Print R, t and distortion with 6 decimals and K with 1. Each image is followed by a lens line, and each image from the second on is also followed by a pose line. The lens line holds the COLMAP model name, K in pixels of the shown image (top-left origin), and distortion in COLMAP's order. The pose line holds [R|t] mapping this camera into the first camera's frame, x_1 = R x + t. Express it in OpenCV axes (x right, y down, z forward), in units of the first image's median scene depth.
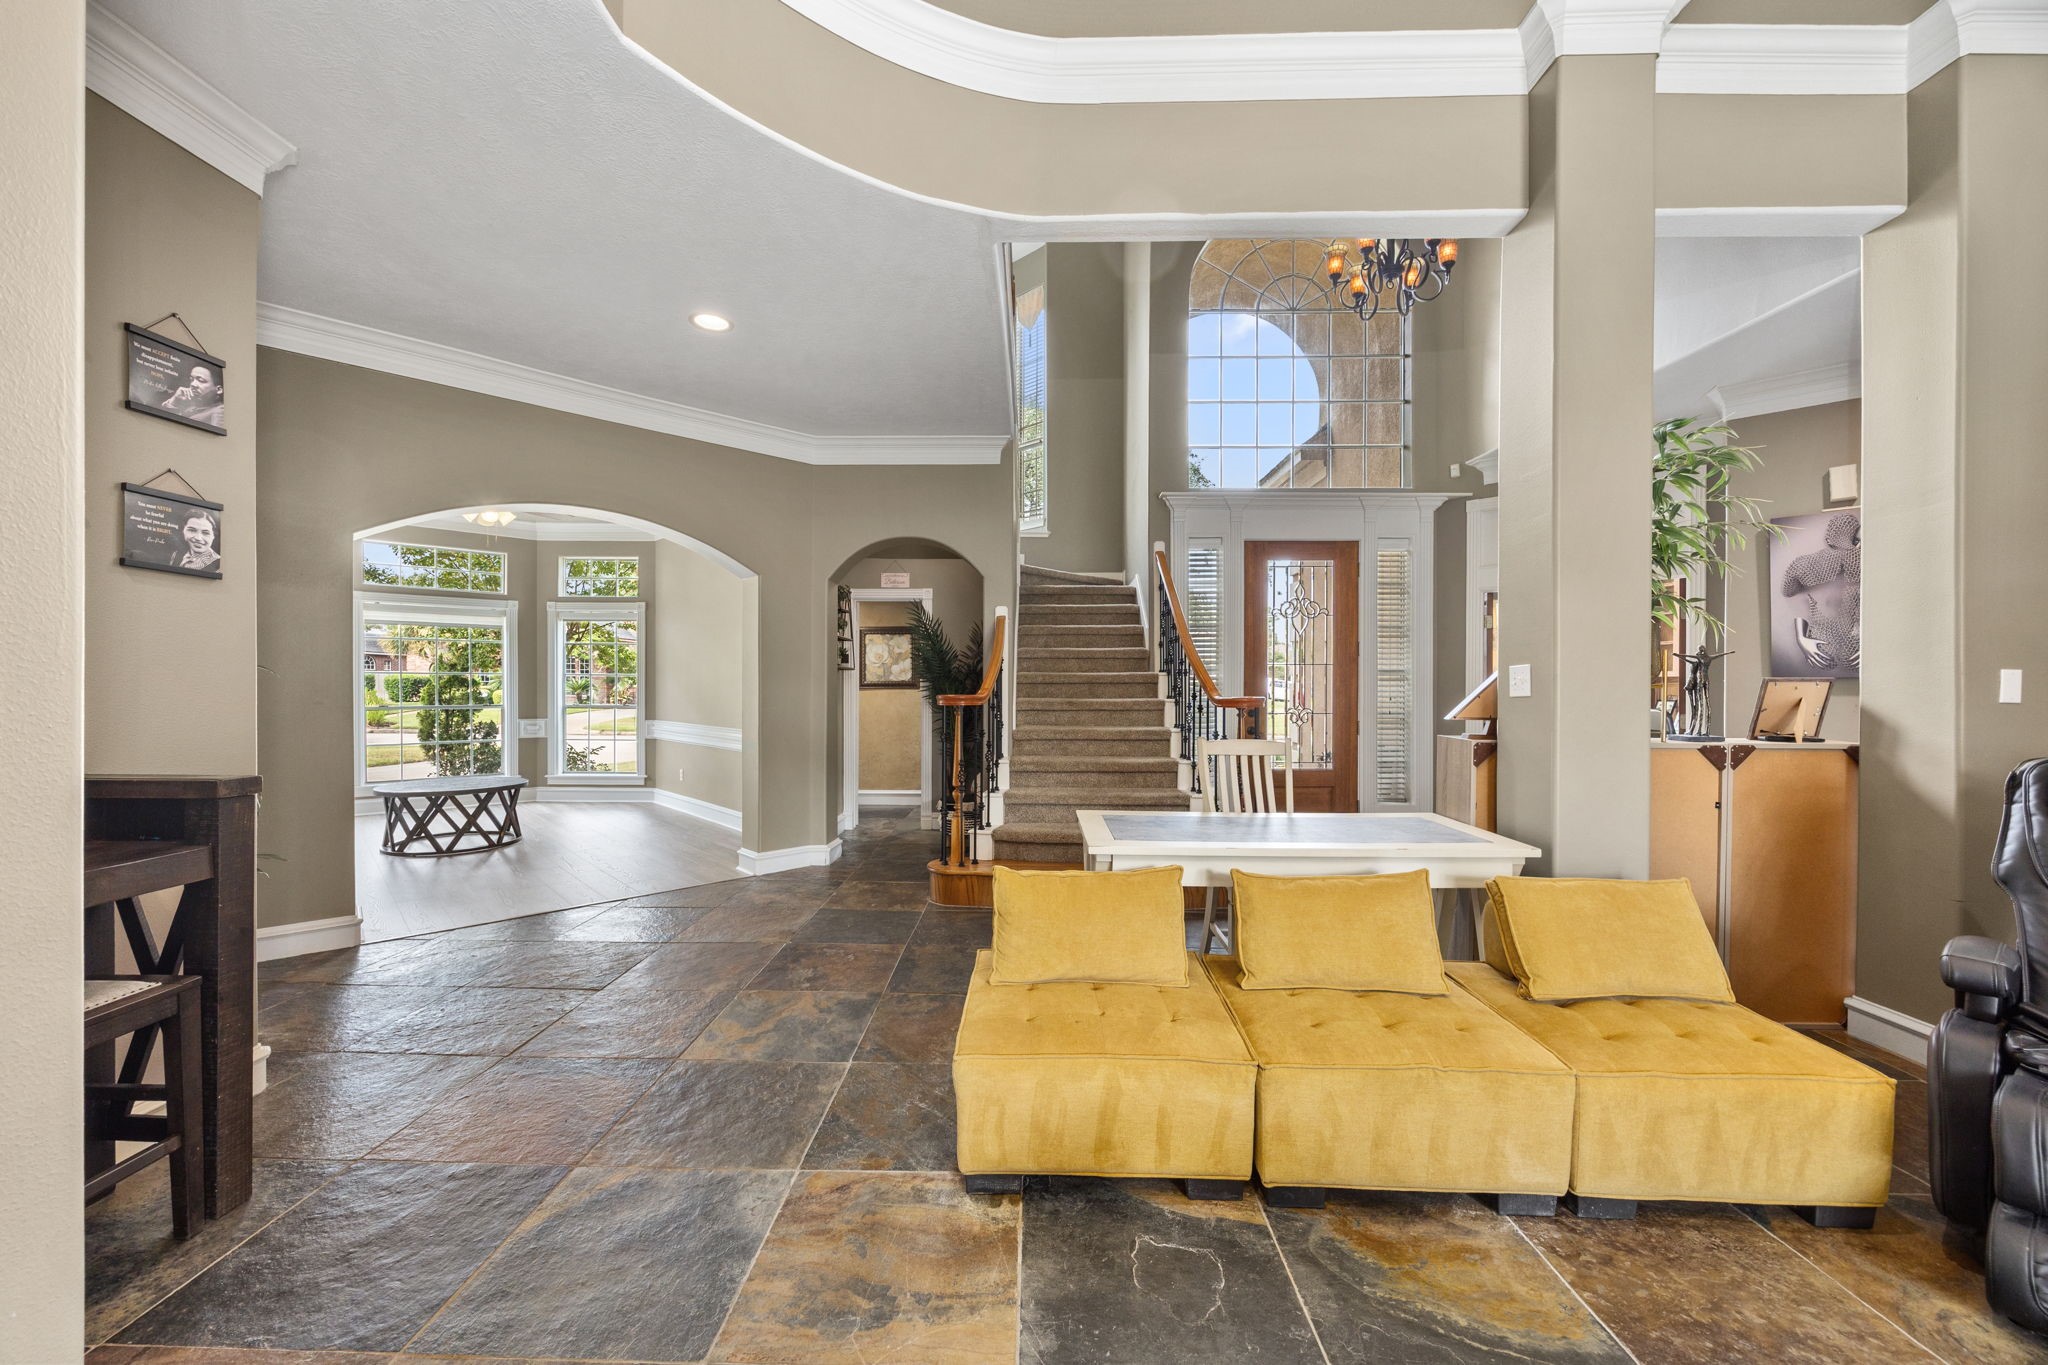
lens RADIAL K [[785.4, 0, 1024.0], [0, 785.4, 682.5], [0, 0, 1]] dist [0.001992, 0.000378]
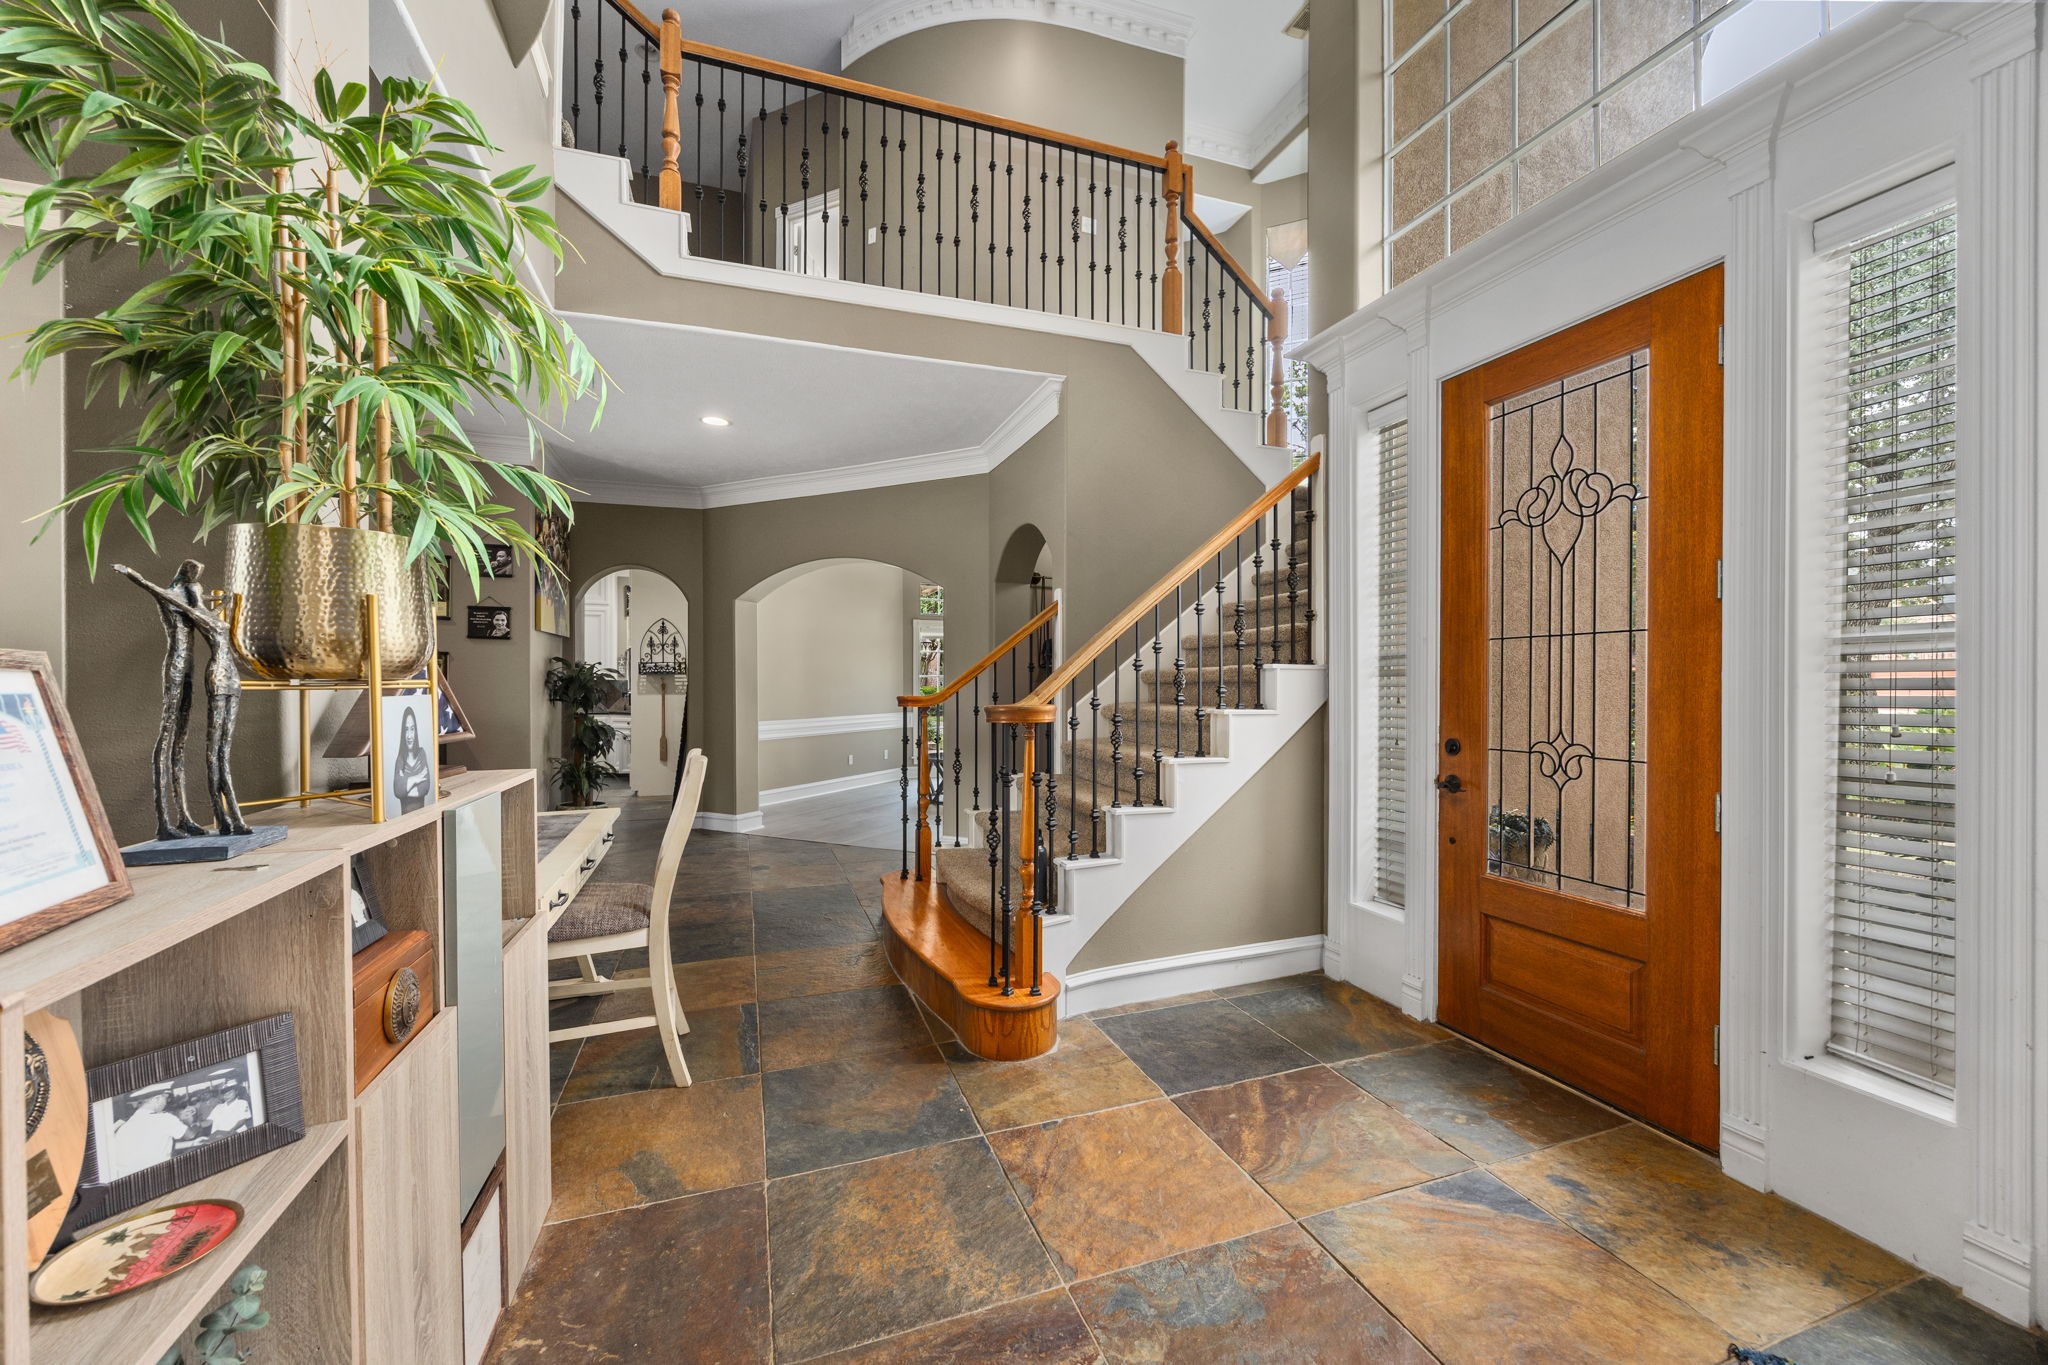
lens RADIAL K [[788.7, 0, 1033.0], [0, 788.7, 691.9], [0, 0, 1]] dist [0.002836, 0.003749]
pose [[0.357051, 0.008413, -0.934047, 1.742298], [0.000132, 0.999959, 0.009057, 0.003335], [0.934085, -0.003357, 0.357035, 1.632290]]
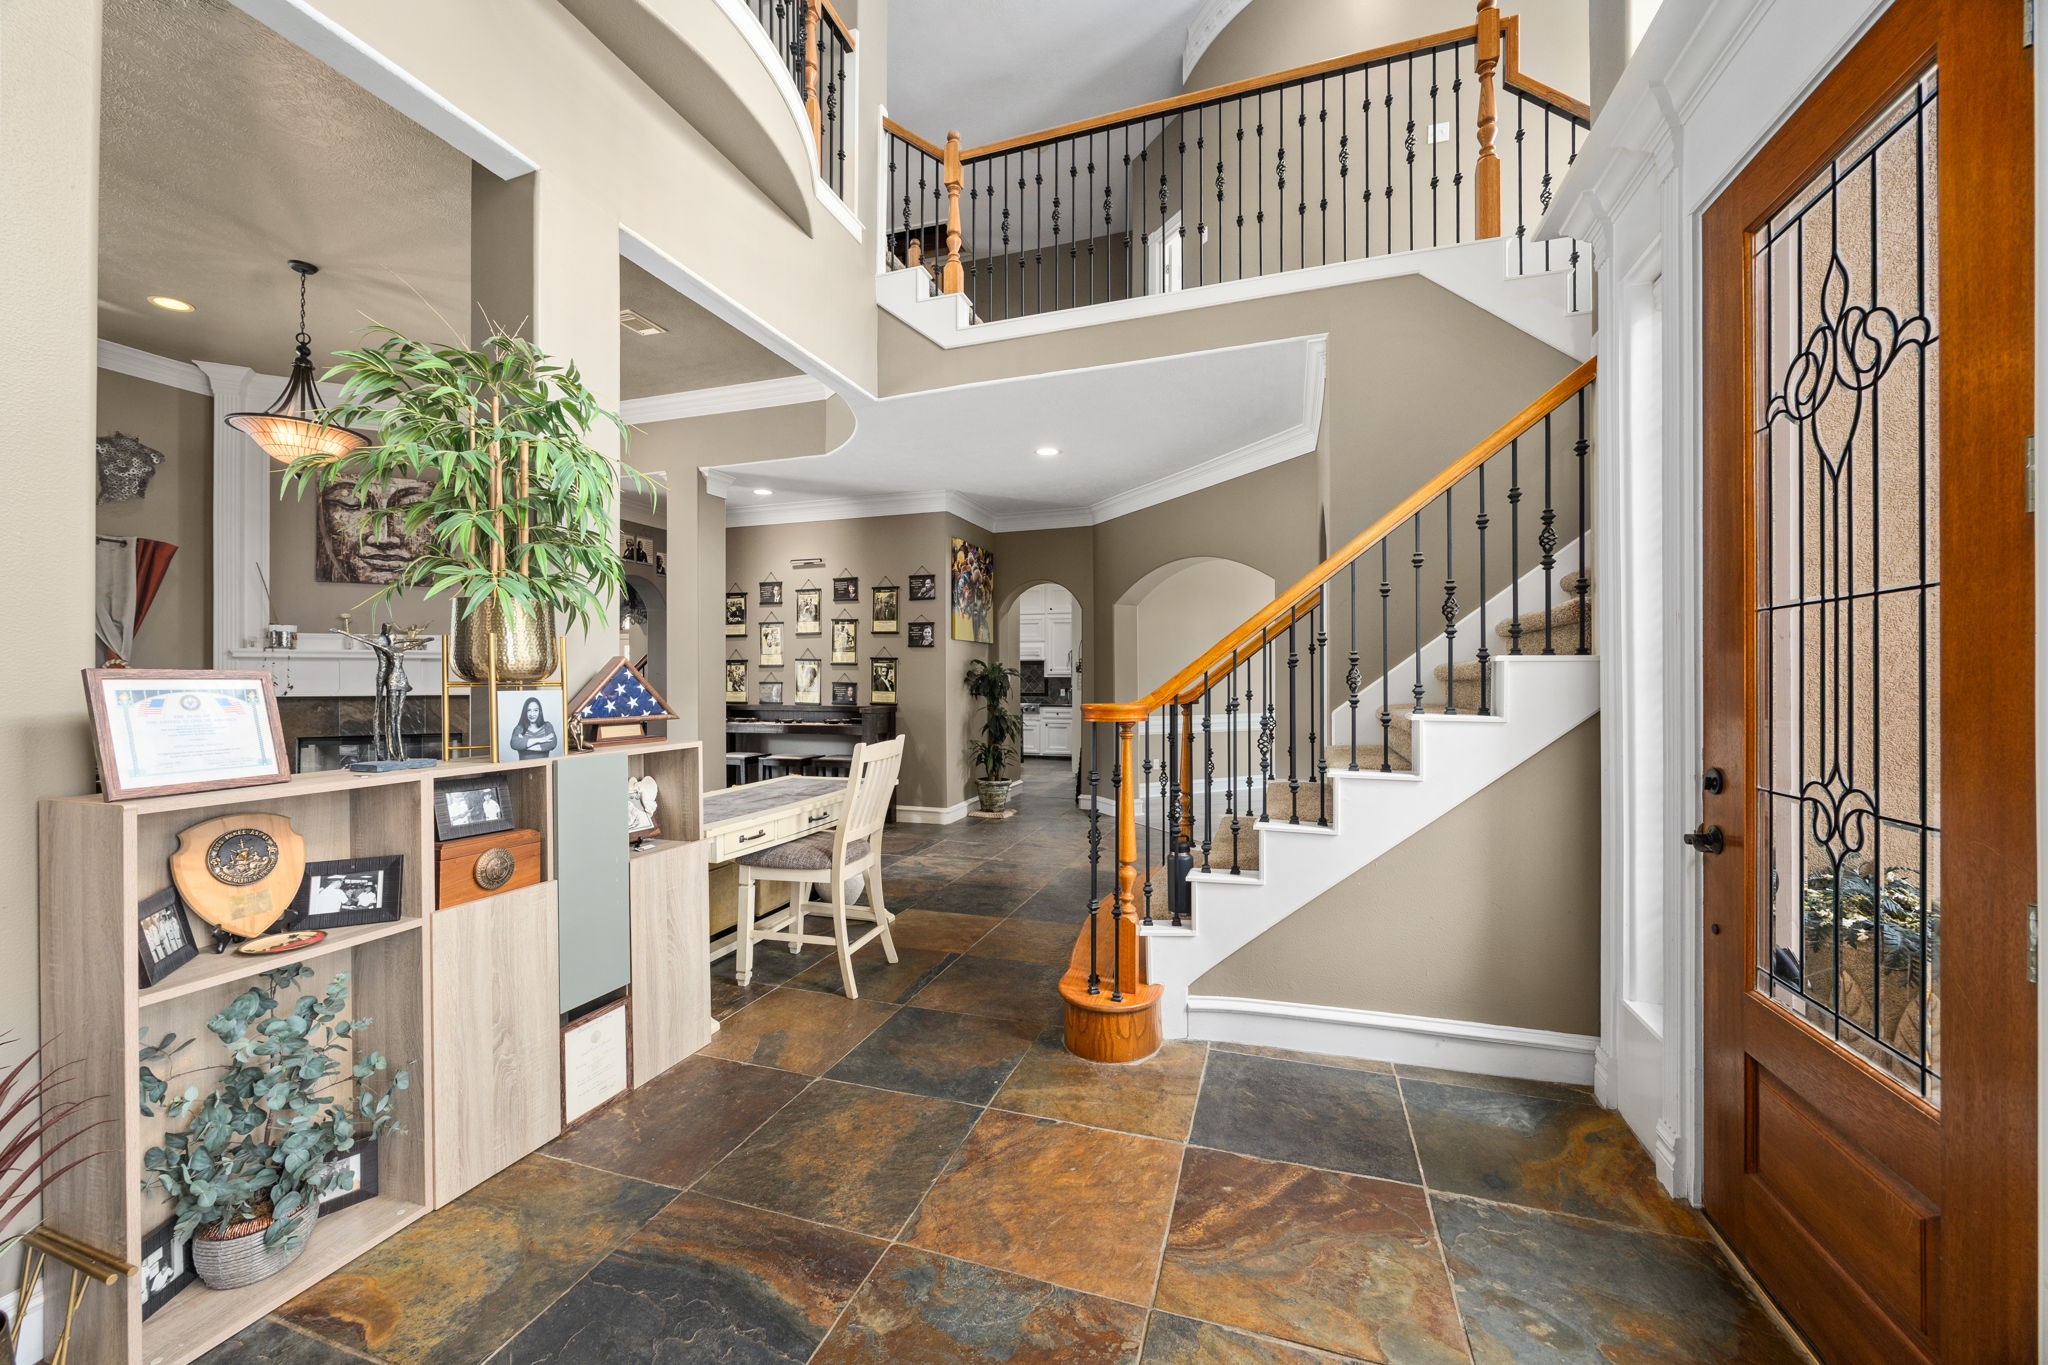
lens RADIAL K [[785.4, 0, 1024.0], [0, 785.4, 682.5], [0, 0, 1]] dist [0.001992, 0.000378]
pose [[-0.305267, 0.001628, -0.952265, 1.780186], [0.000364, 0.999999, 0.001593, 0.000144], [0.952267, 0.000139, -0.305268, 2.290029]]
